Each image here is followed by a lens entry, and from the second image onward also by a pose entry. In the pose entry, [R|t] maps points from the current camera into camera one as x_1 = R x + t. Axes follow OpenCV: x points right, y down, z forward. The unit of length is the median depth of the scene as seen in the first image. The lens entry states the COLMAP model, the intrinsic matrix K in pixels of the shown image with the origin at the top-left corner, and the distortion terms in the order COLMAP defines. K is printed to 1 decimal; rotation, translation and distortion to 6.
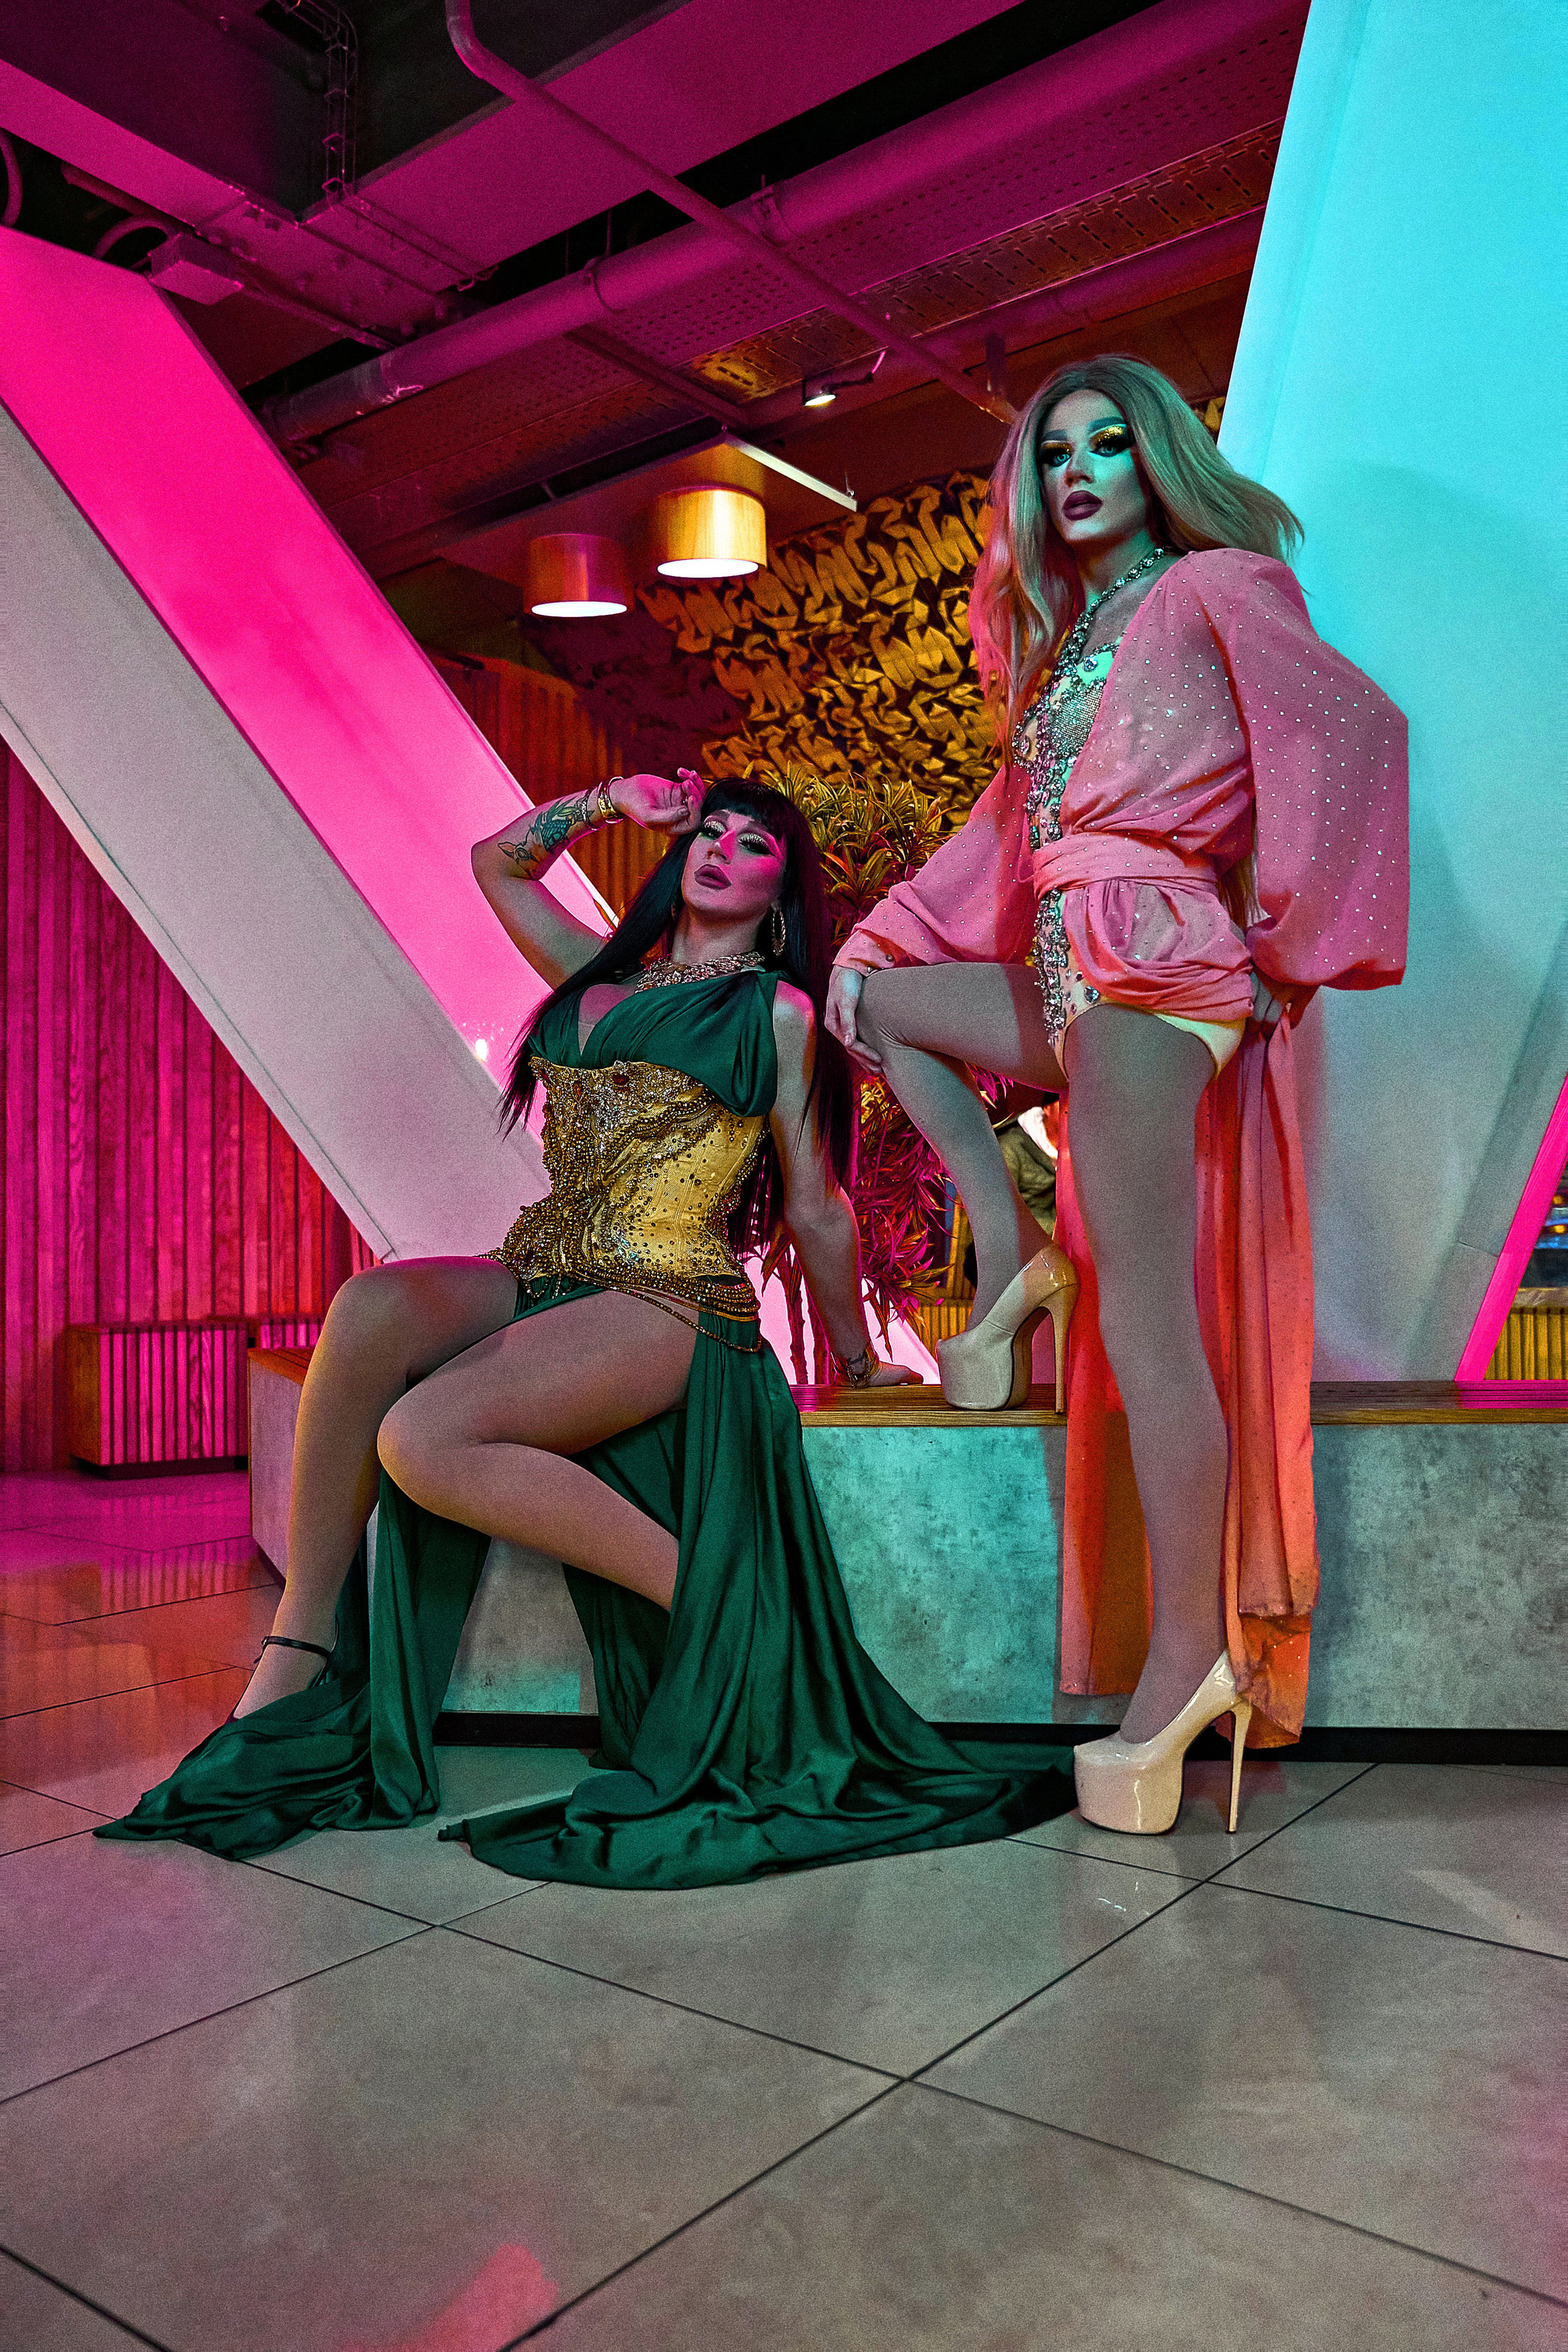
lens RADIAL K [[1816.4, 0, 782.4], [0, 1816.4, 1175.1], [0, 0, 1]] dist [-0.013524, -0.000736]
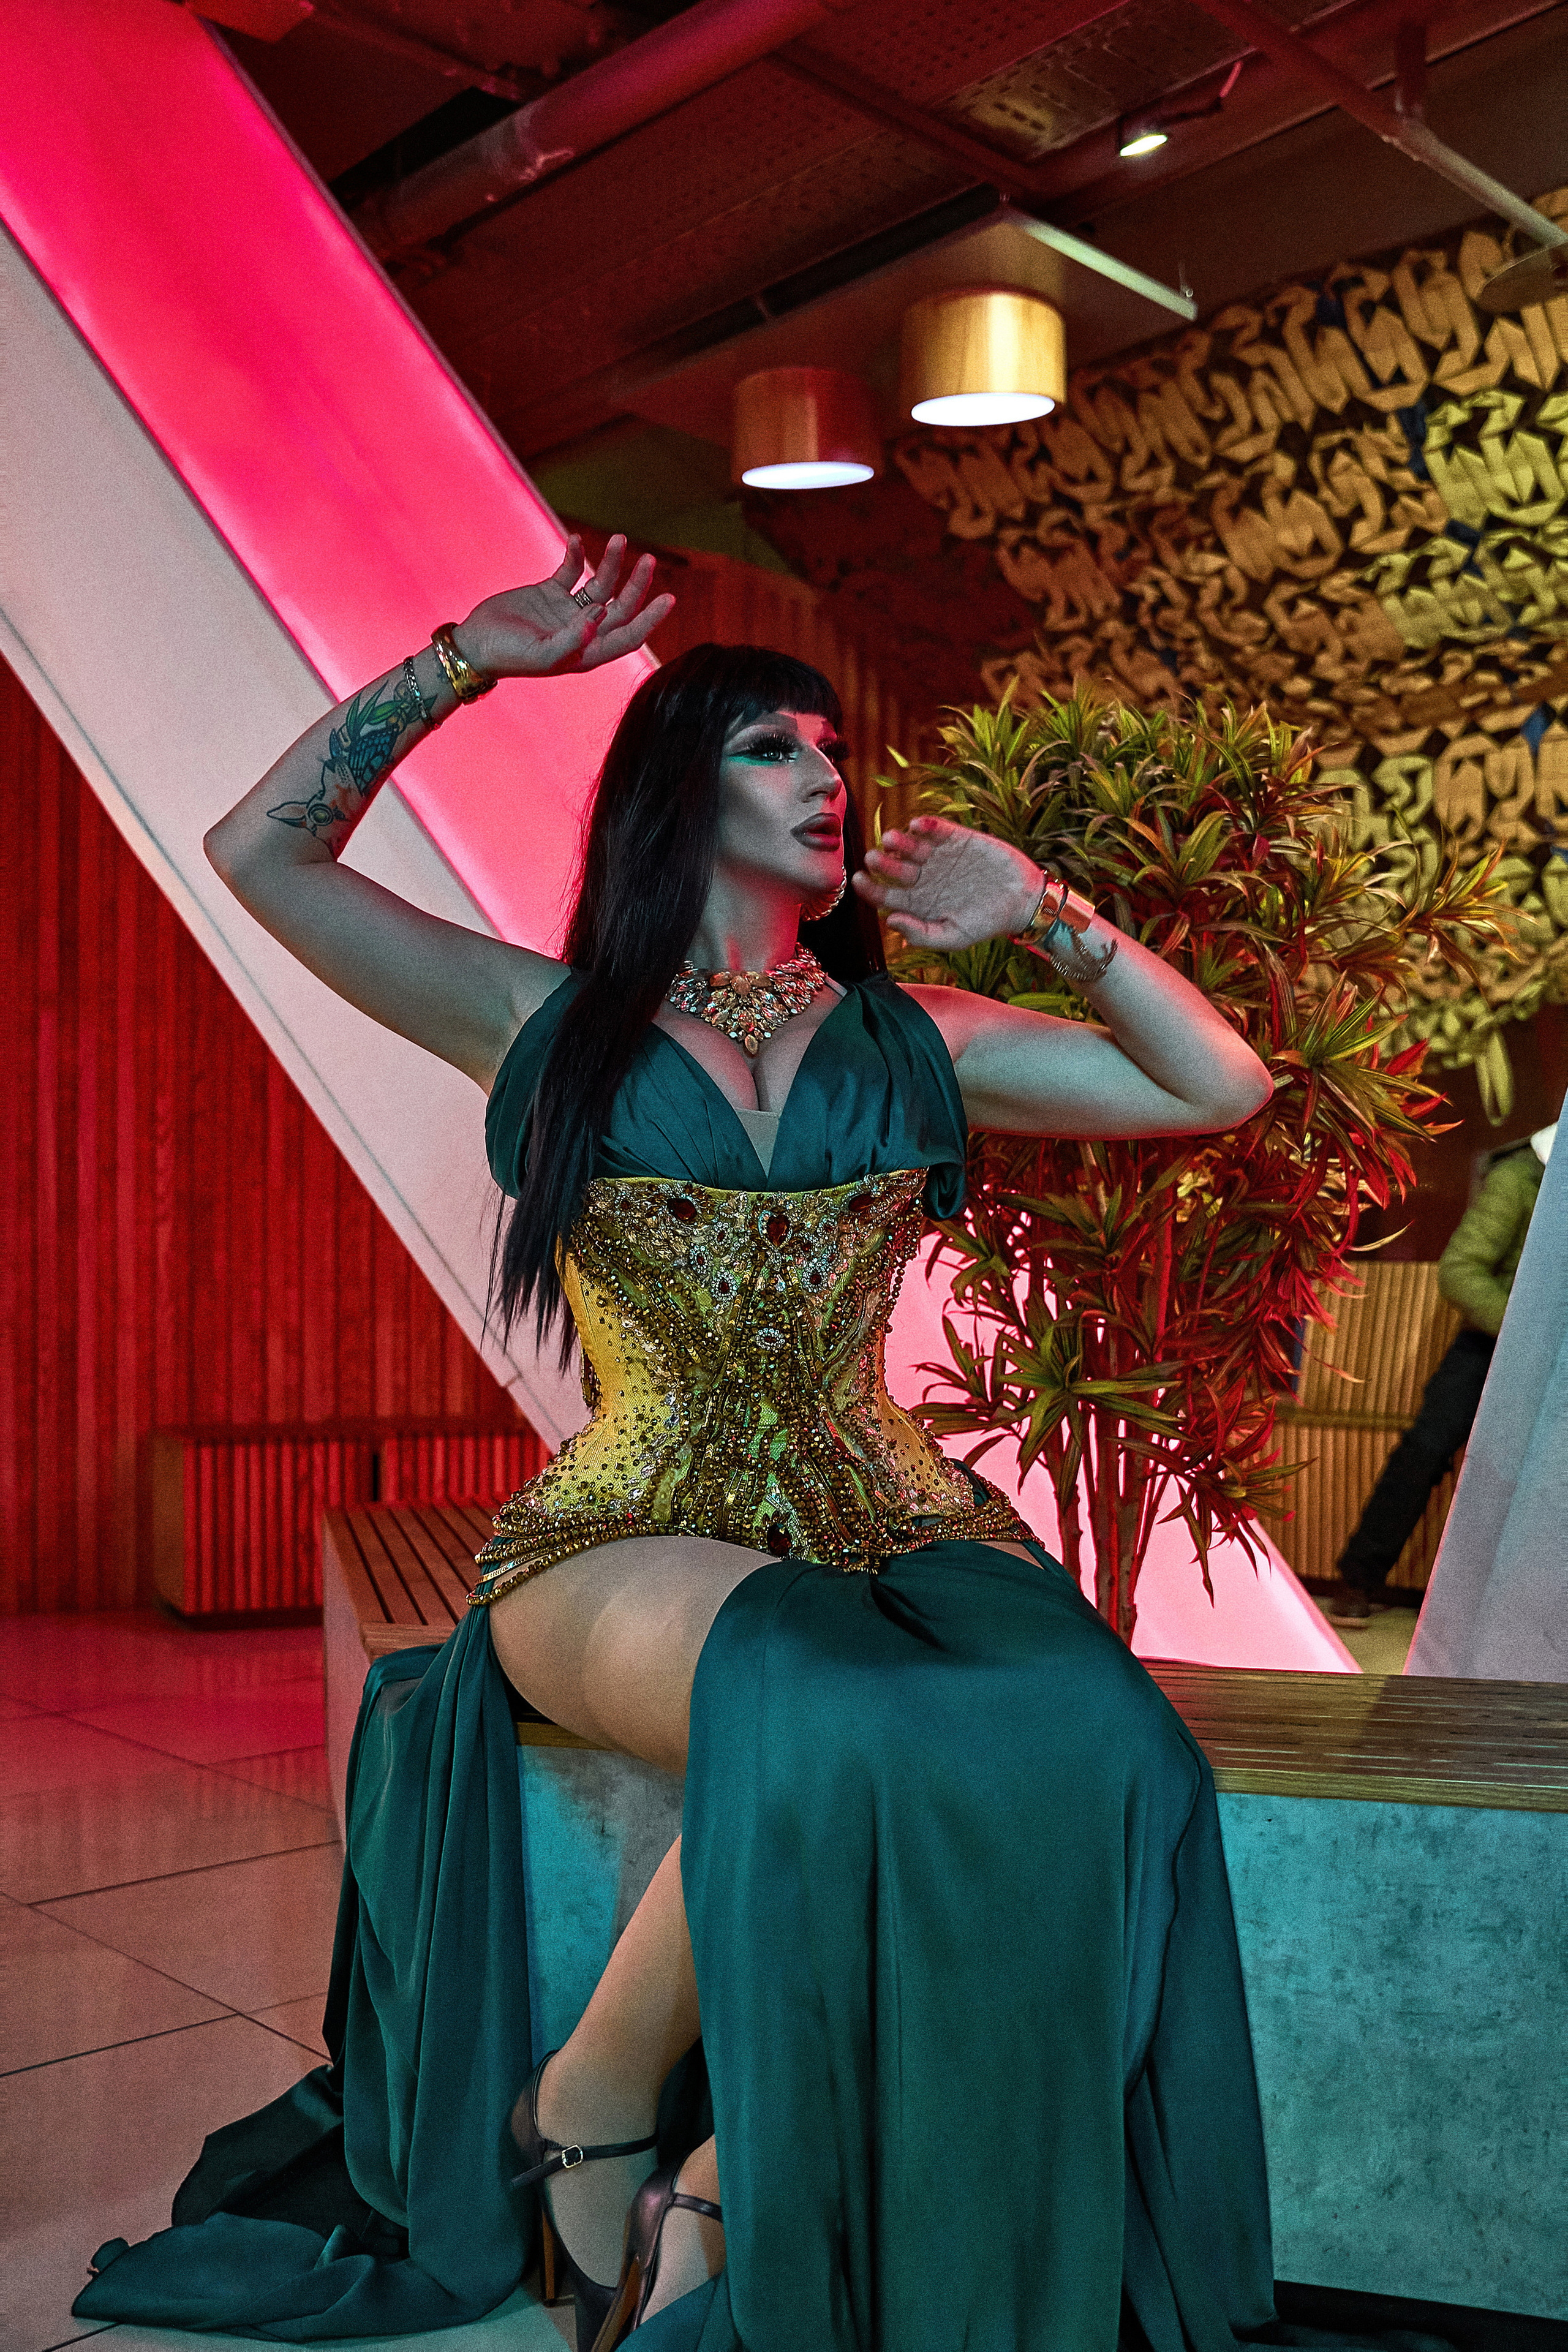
lens RADIAL K [[2090.3, 0, 820.2], [0, 2090.3, 1310.8], [0, 0, 1]] dist [-0.042022, 0.030165]
pose [[0.990999, 0.022118, -0.132033, 0.010341], [-0.013722, 0.997845, 0.064170, -0.029685], [0.133168, -0.061781, 0.989166, 0.148039]]
